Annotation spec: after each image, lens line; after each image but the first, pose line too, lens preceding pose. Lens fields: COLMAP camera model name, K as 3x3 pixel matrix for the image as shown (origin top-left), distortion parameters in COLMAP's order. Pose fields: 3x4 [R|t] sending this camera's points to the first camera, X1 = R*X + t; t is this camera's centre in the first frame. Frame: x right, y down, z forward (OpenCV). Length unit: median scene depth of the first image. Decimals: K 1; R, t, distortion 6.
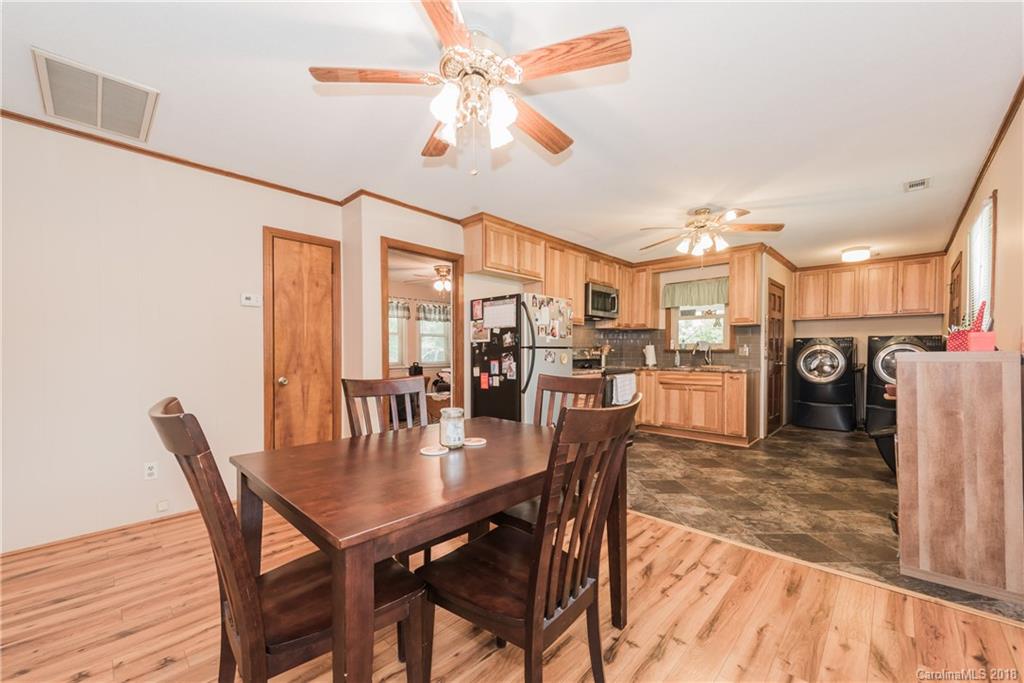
lens RADIAL K [[403.3, 0, 513.4], [0, 403.3, 350.8], [0, 0, 1]] dist [0.007234, -0.000366]
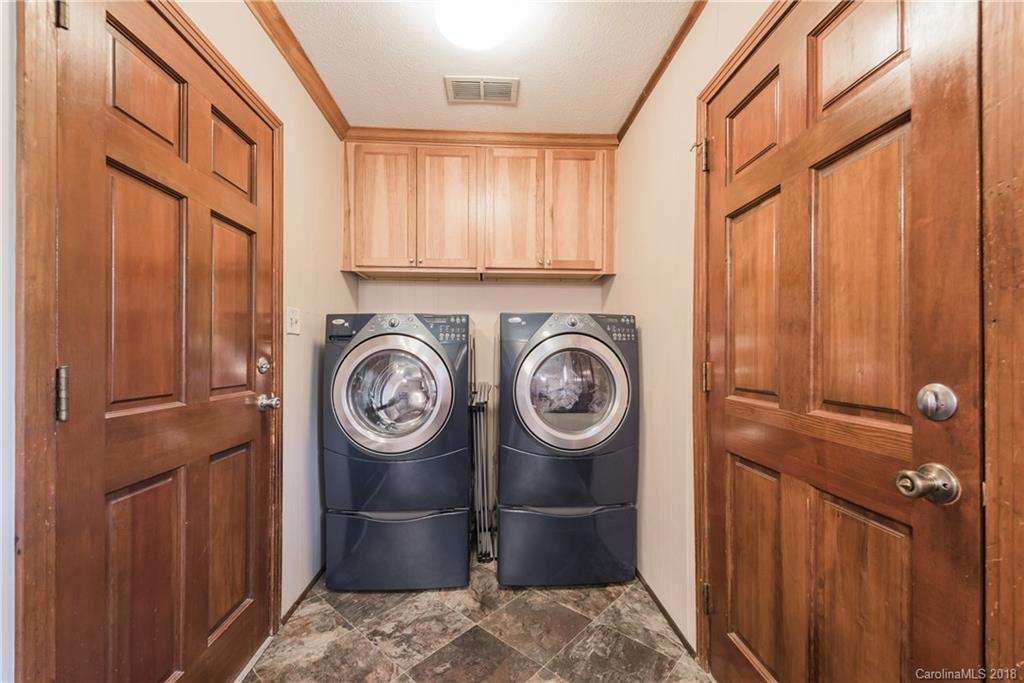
lens RADIAL K [[403.3, 0, 502.1], [0, 403.3, 350.4], [0, 0, 1]] dist [0.007234, -0.000366]
pose [[0.673343, 0.003798, 0.739321, 0.608960], [-0.001372, 0.999992, -0.003888, -0.001587], [-0.739329, 0.001603, 0.673342, 0.756005]]
